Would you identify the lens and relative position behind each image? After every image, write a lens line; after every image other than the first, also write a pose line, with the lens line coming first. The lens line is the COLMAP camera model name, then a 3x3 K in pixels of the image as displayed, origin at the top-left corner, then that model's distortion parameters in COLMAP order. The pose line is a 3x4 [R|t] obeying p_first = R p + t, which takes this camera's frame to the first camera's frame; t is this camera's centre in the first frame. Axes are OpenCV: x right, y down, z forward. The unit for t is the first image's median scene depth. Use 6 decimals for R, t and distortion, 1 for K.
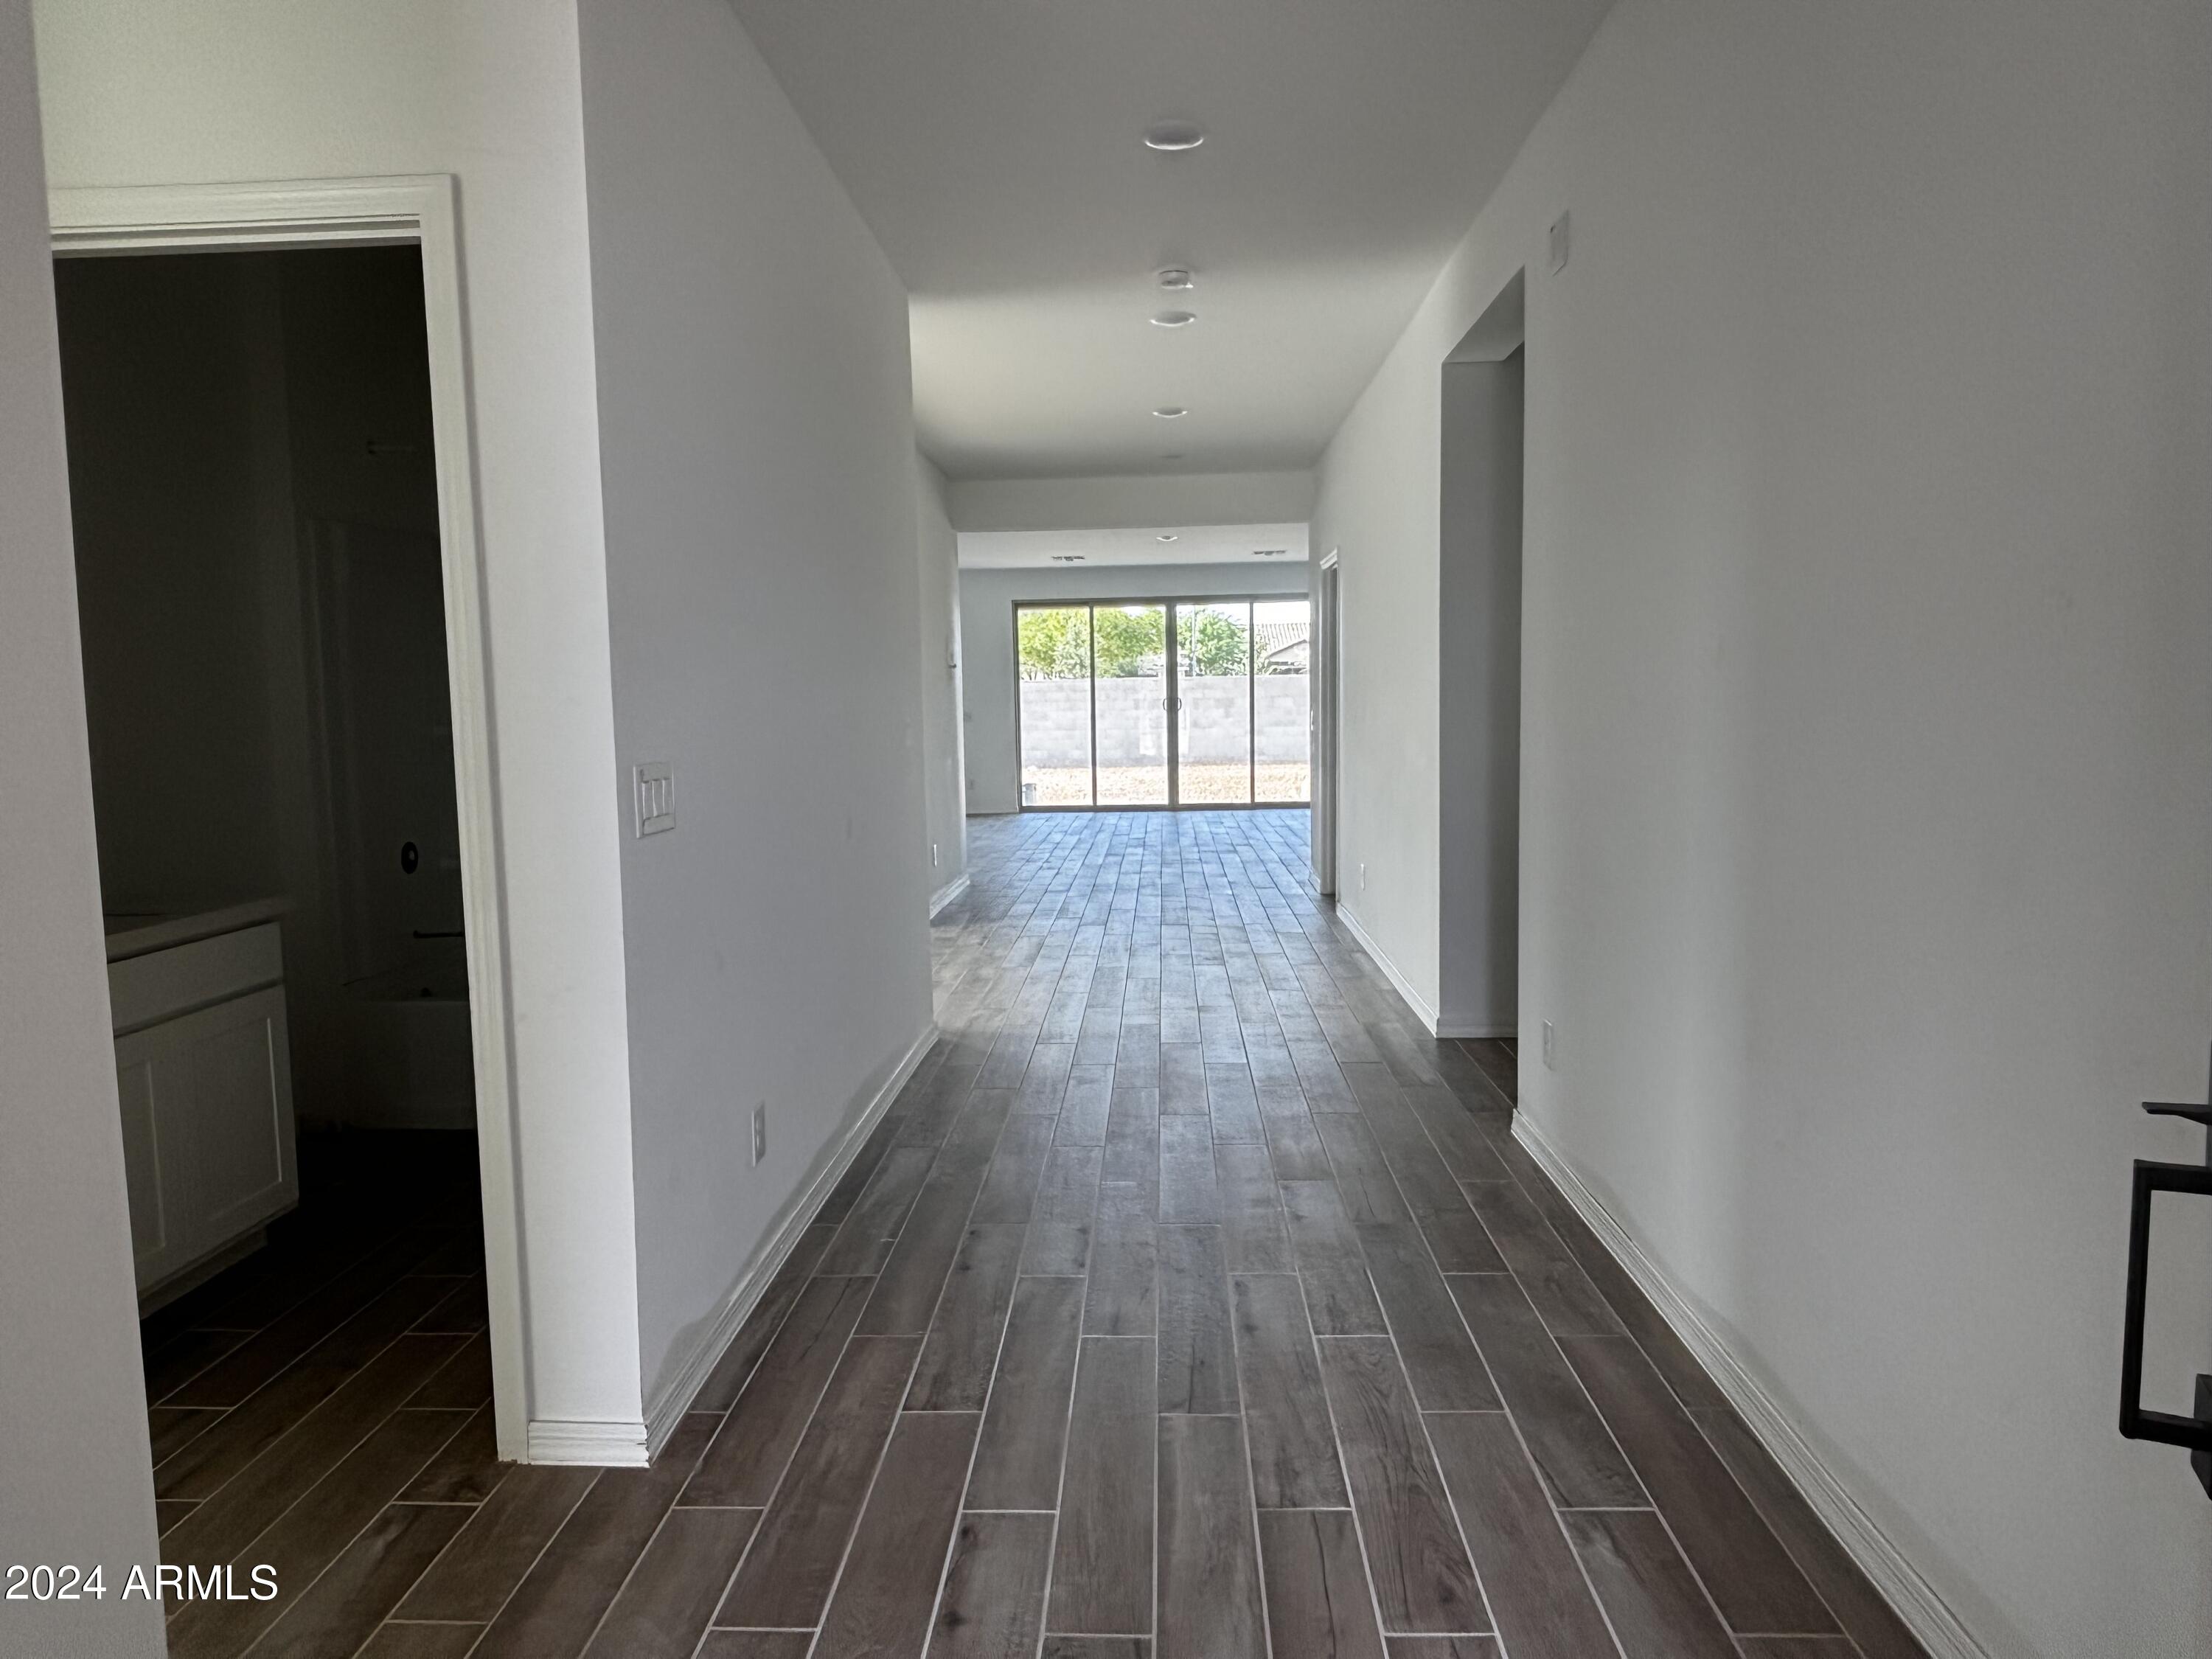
lens RADIAL K [[1426.2, 0, 1100.1], [0, 1426.2, 829.7], [0, 0, 1]] dist [-0.009327, -0.001293]
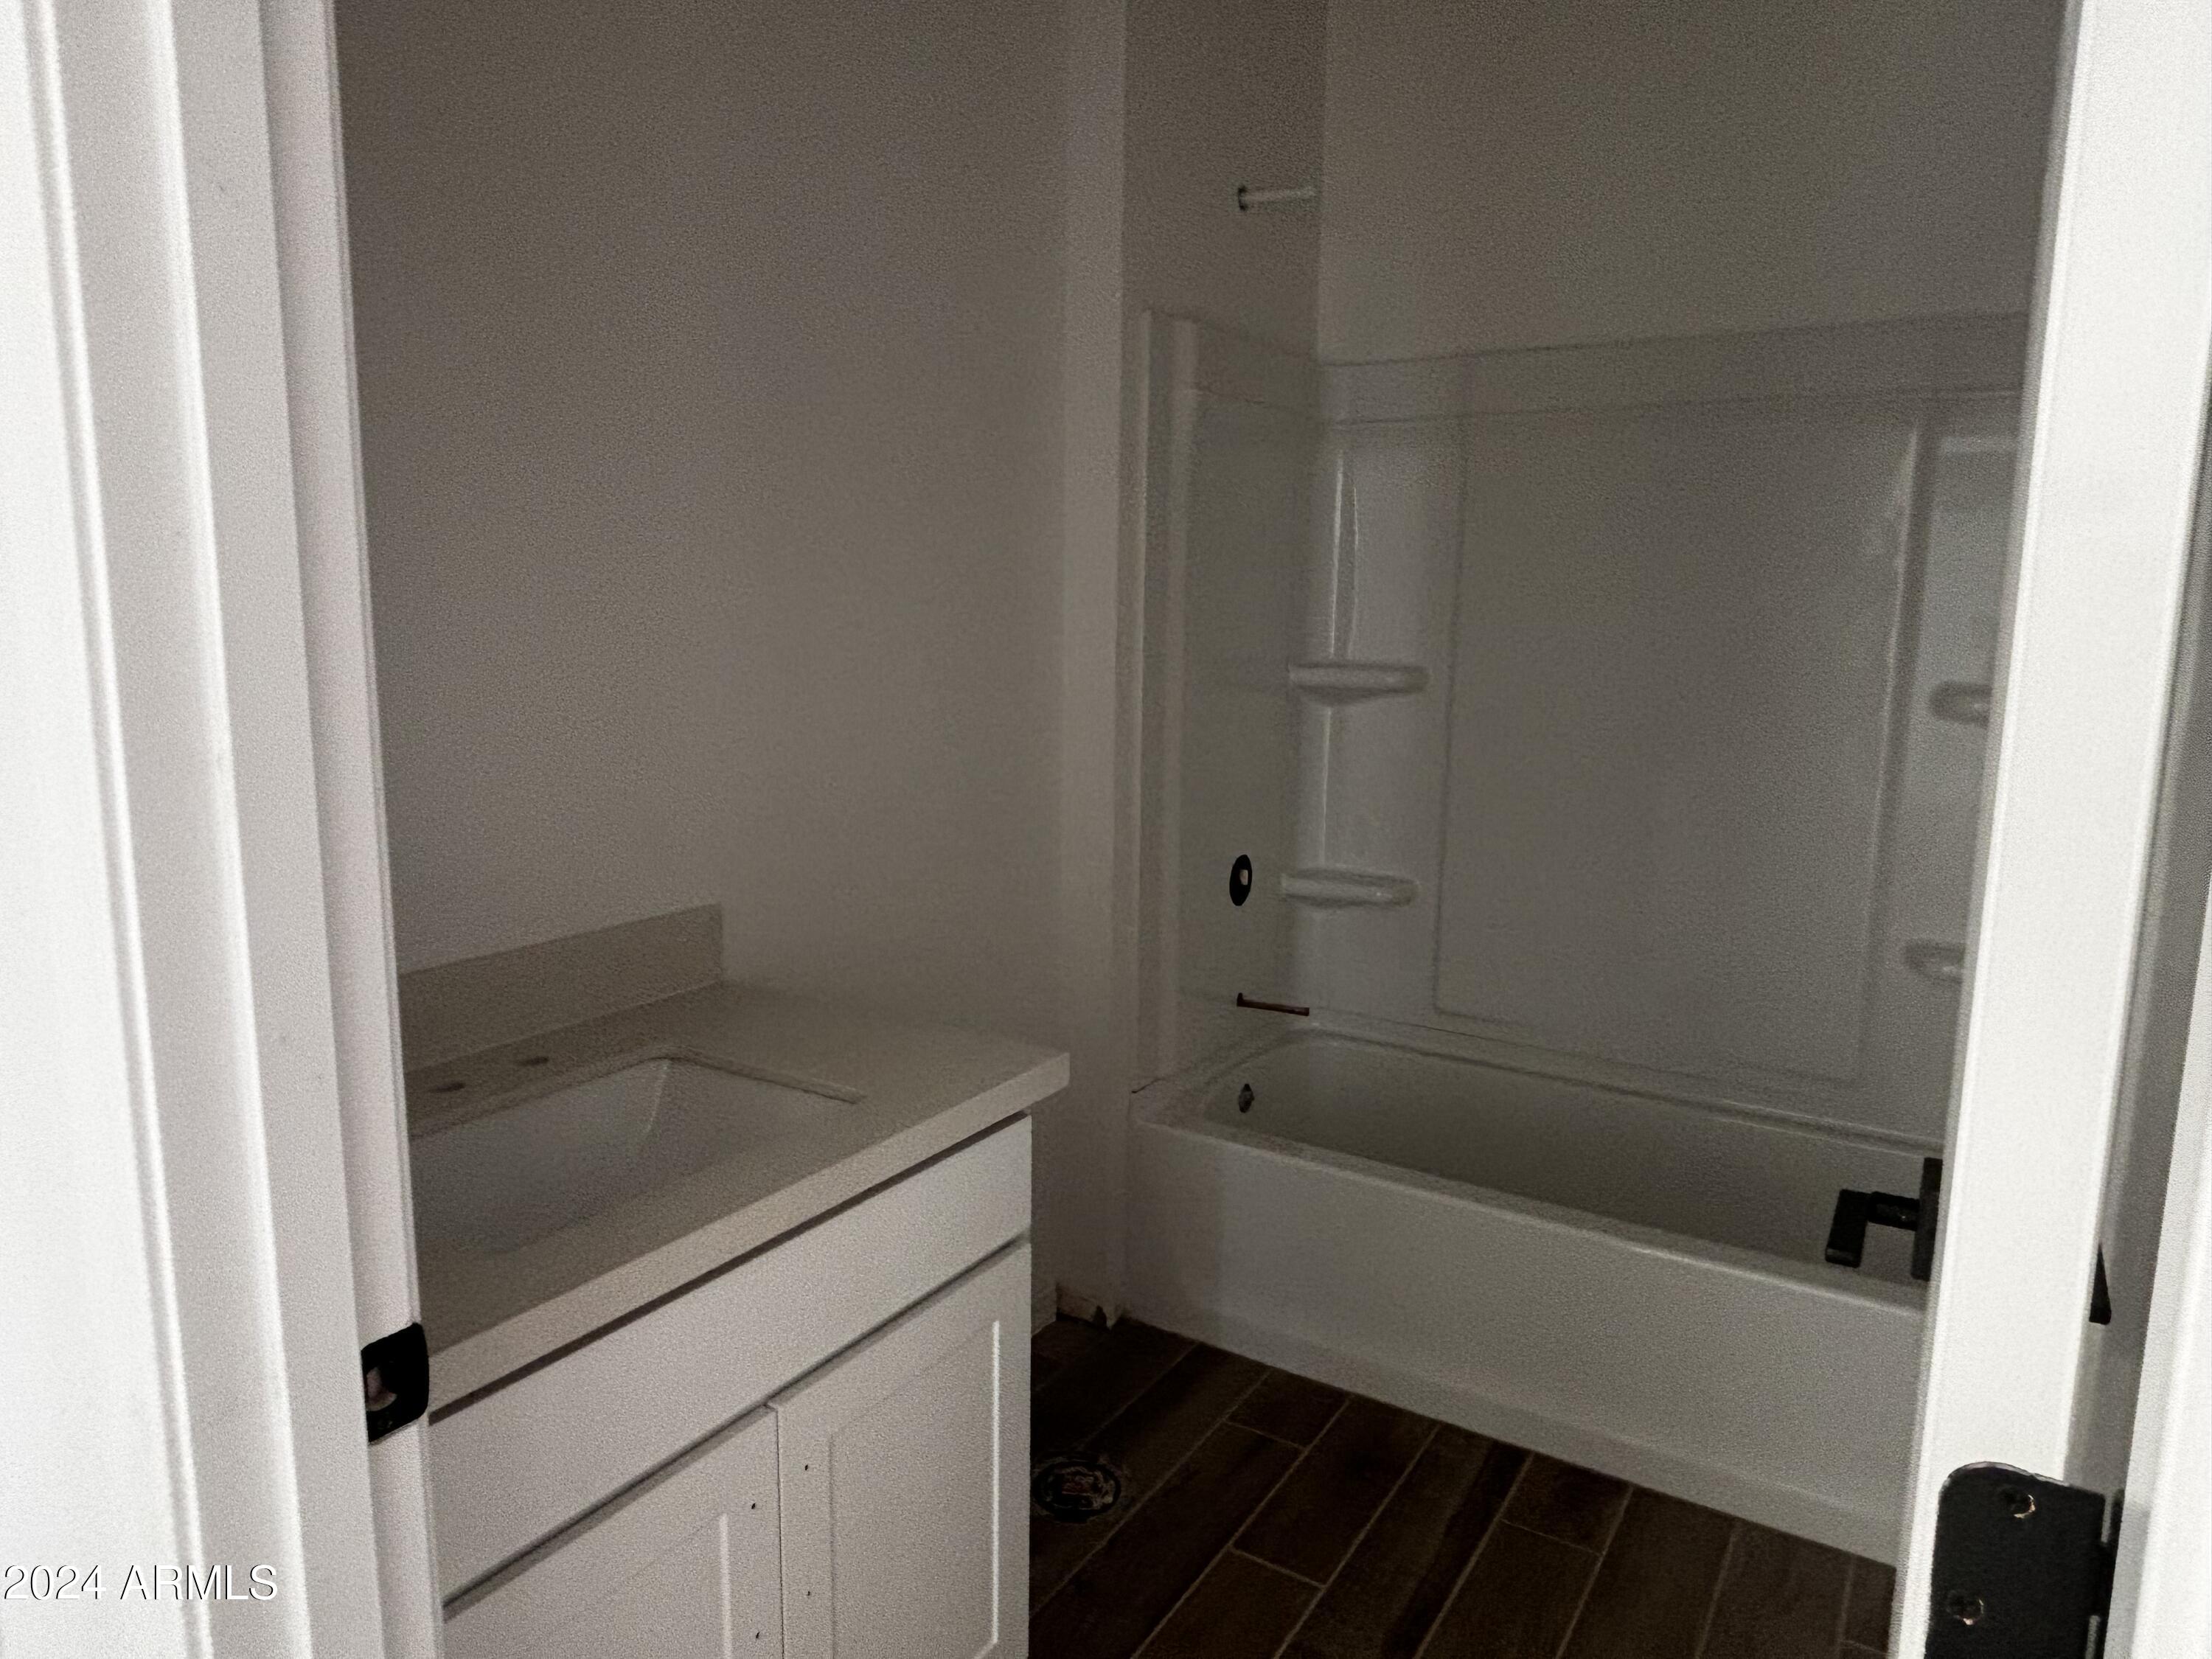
lens RADIAL K [[1426.2, 0, 1103.9], [0, 1426.2, 829.4], [0, 0, 1]] dist [-0.009327, -0.001293]
pose [[0.870783, 0.106195, -0.480062, -0.282028], [-0.074060, 0.993586, 0.085455, -0.061487], [0.486057, -0.038860, 0.873063, 0.500054]]
